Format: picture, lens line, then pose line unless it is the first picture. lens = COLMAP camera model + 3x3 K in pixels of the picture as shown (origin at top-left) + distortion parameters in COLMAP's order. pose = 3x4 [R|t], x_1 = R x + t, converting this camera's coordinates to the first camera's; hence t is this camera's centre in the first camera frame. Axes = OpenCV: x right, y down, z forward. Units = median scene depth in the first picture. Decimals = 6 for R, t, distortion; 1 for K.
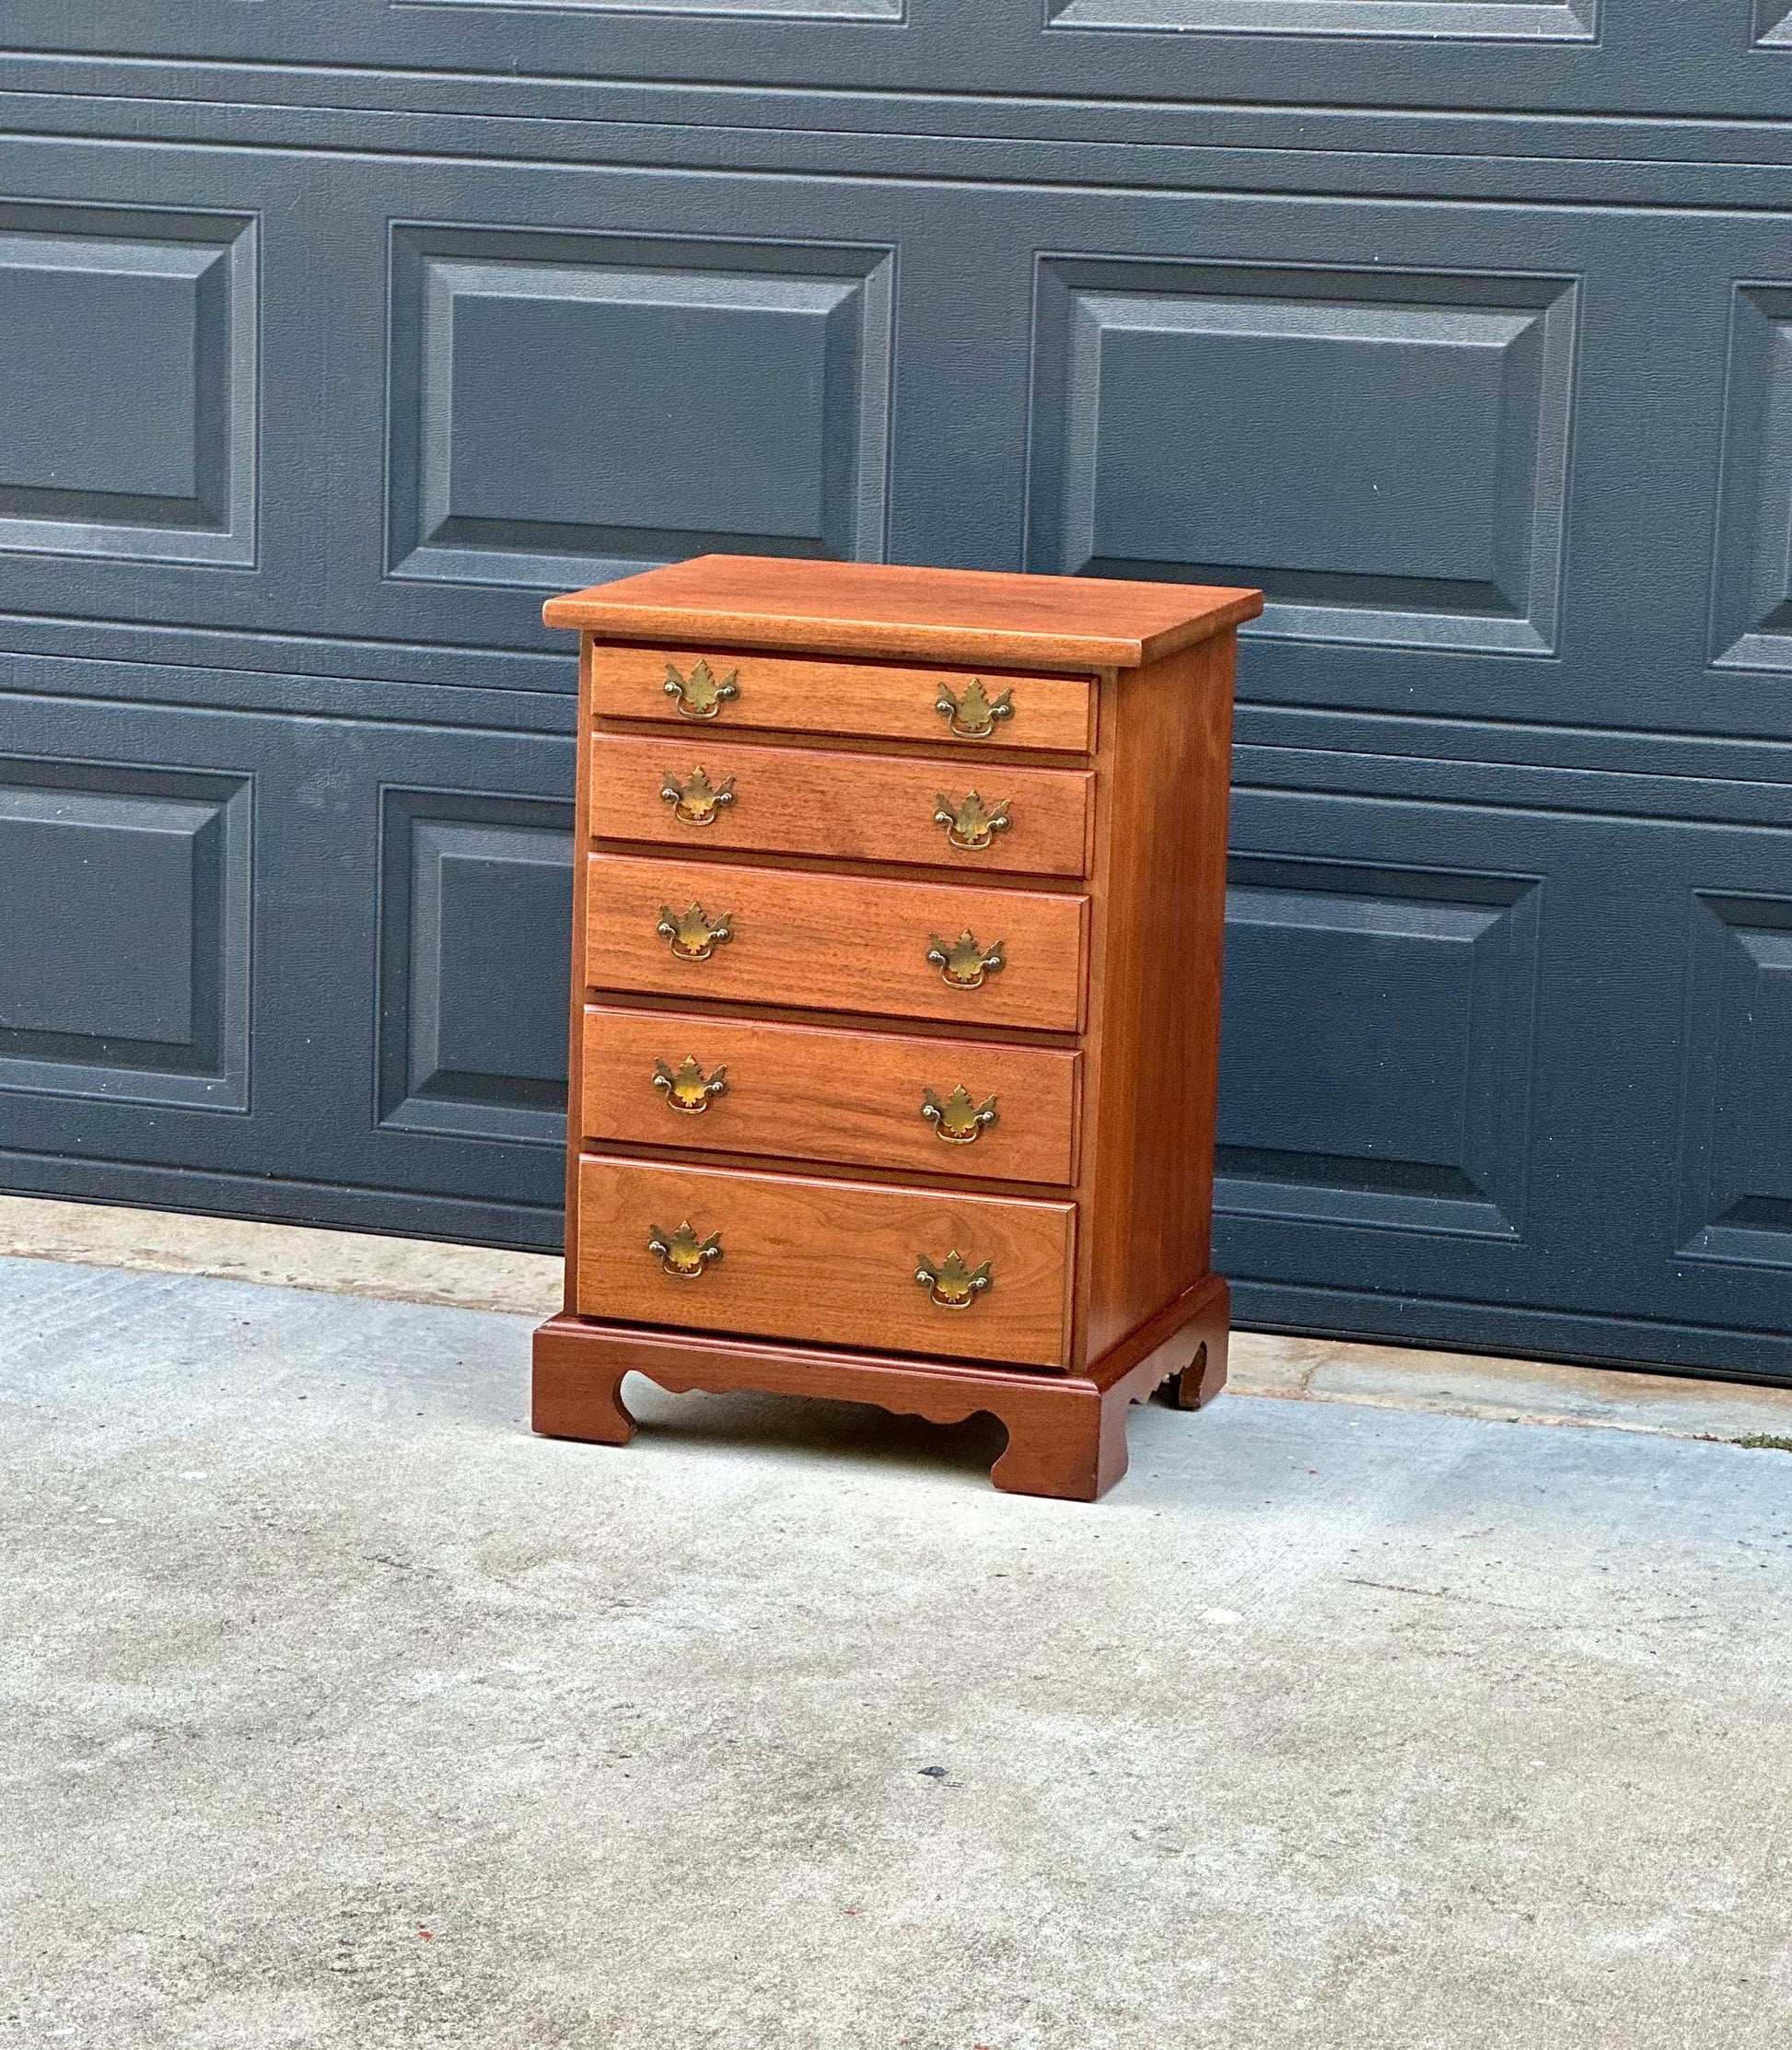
lens RADIAL K [[5554.5, 0, 887.5], [0, 5554.5, 1167.3], [0, 0, 1]] dist [0.034818, 1.314667]
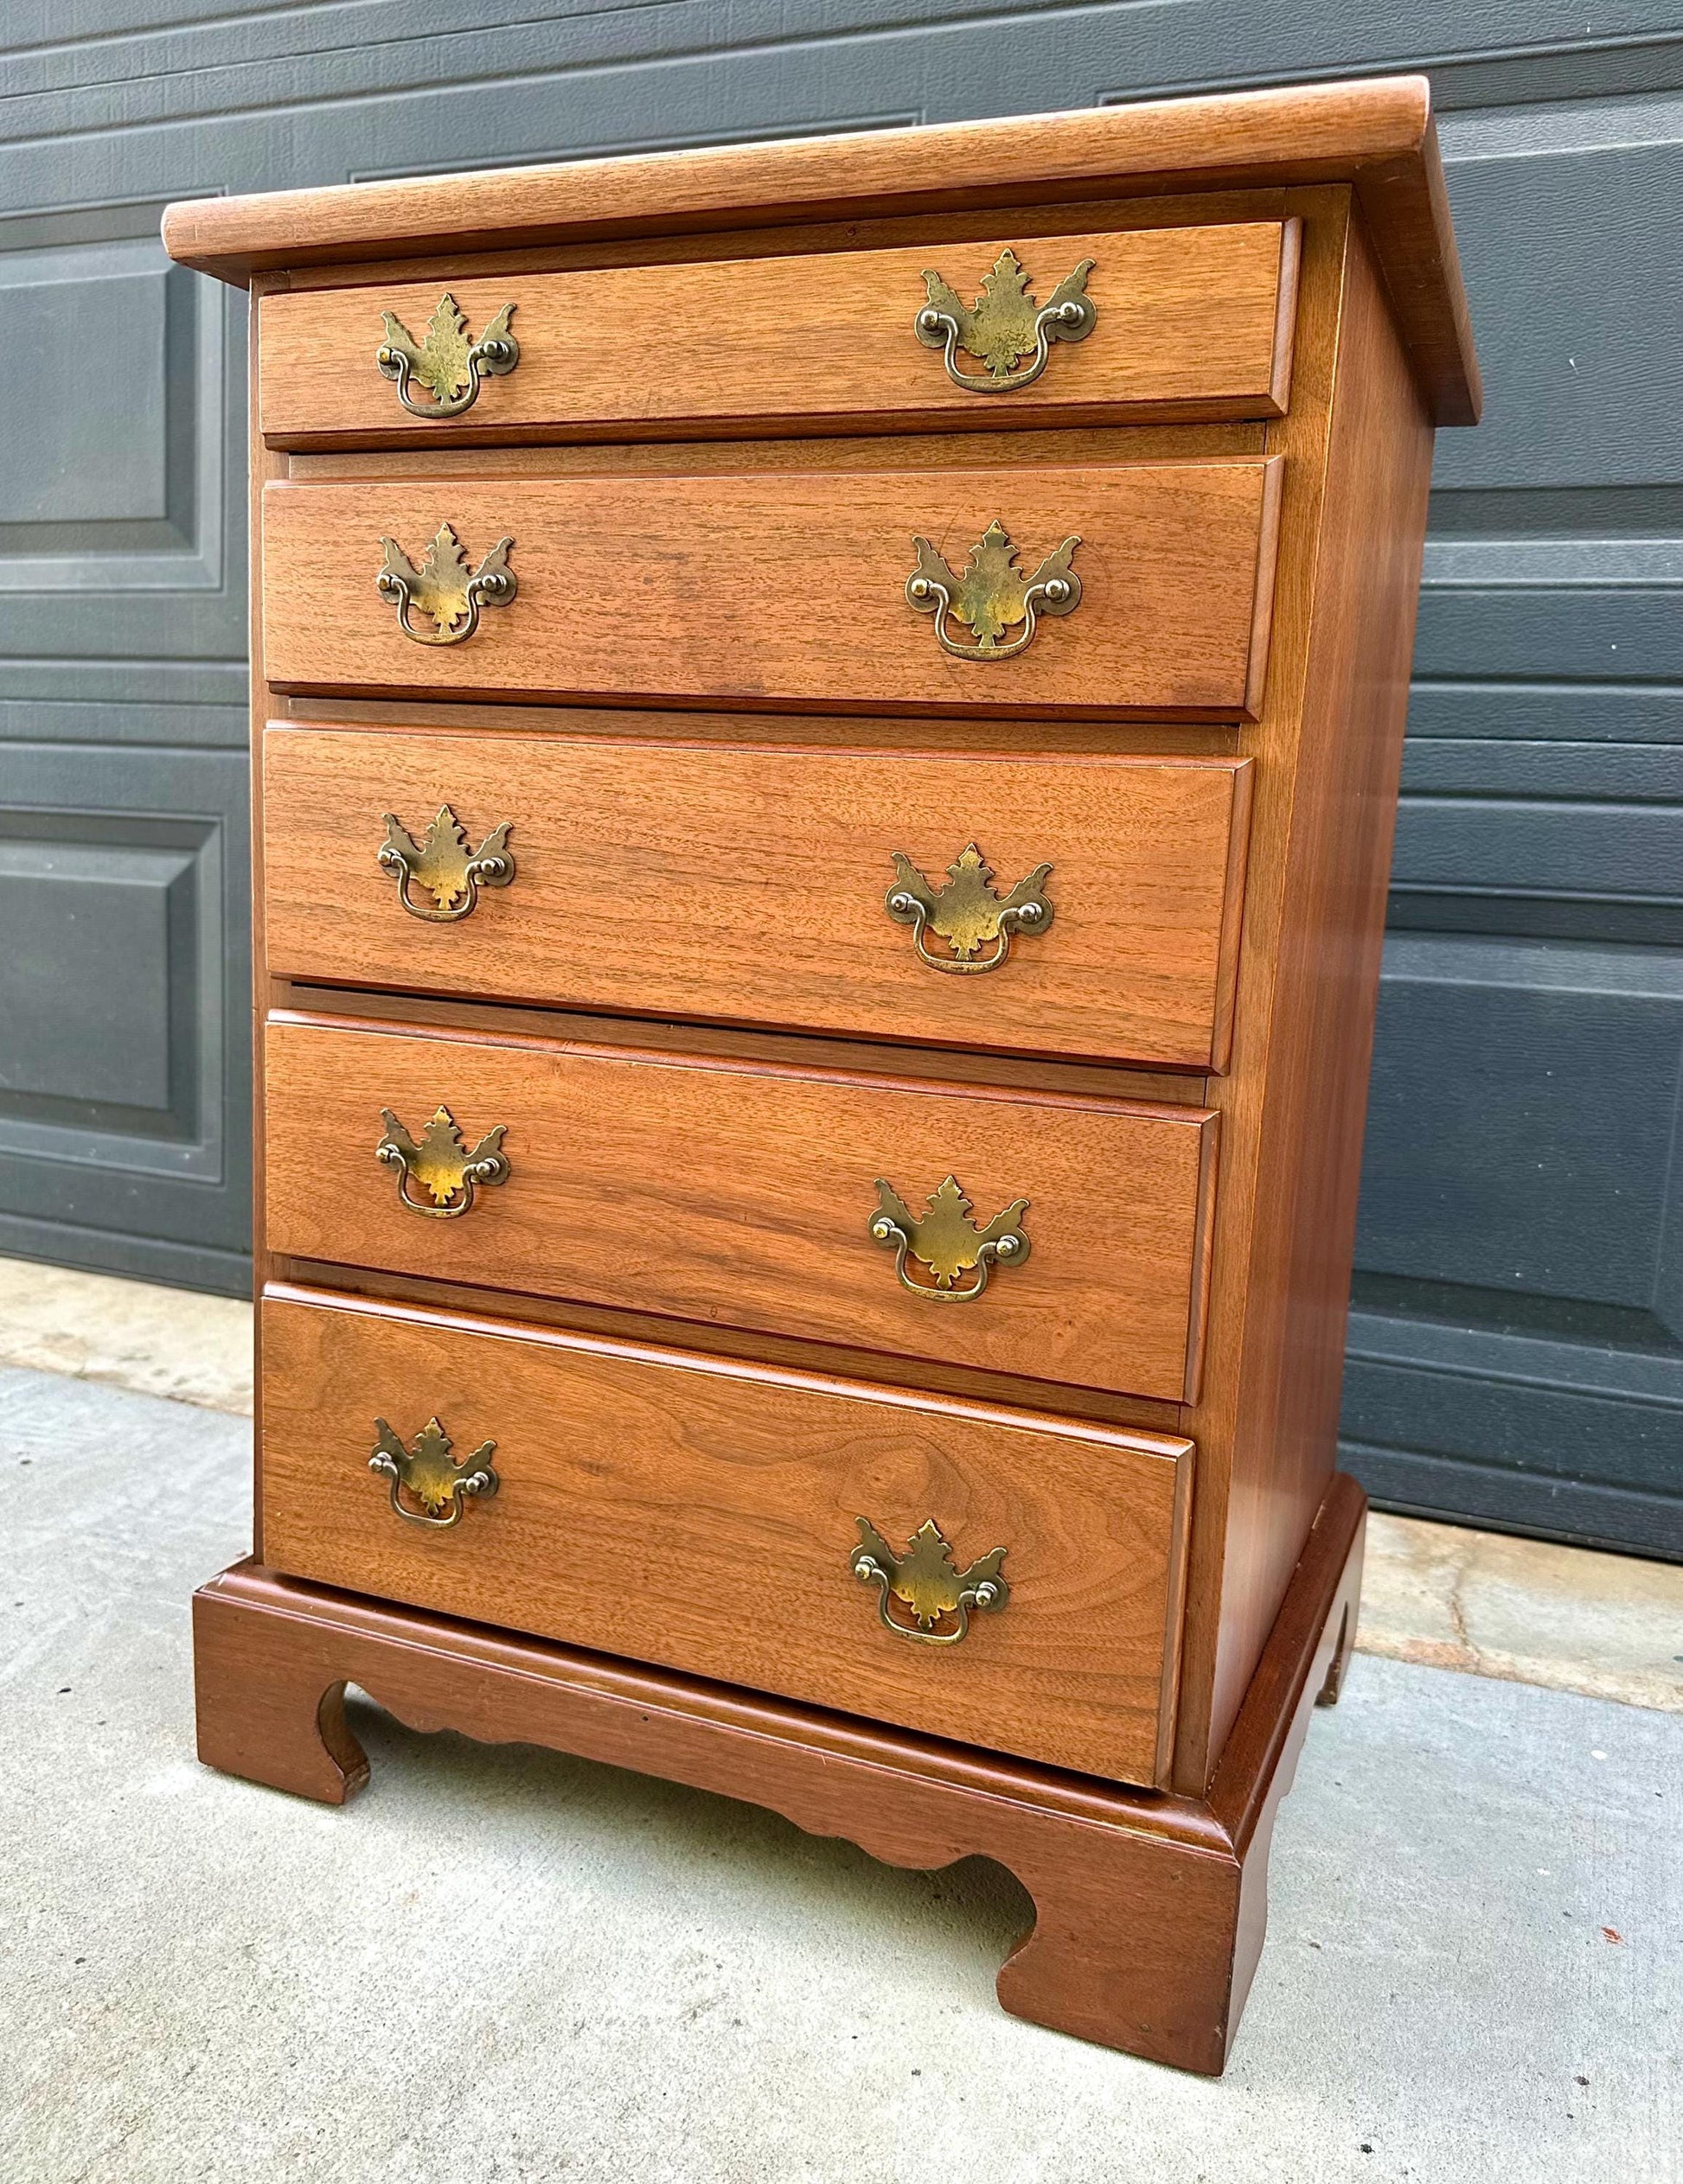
lens RADIAL K [[1707.6, 0, 869.2], [0, 1707.6, 1096.7], [0, 0, 1]] dist [0.208676, -0.437161]
pose [[0.997800, 0.027257, -0.060433, 0.014683], [-0.030742, 0.997872, -0.057506, -0.012966], [0.058737, 0.059238, 0.996514, 0.846838]]
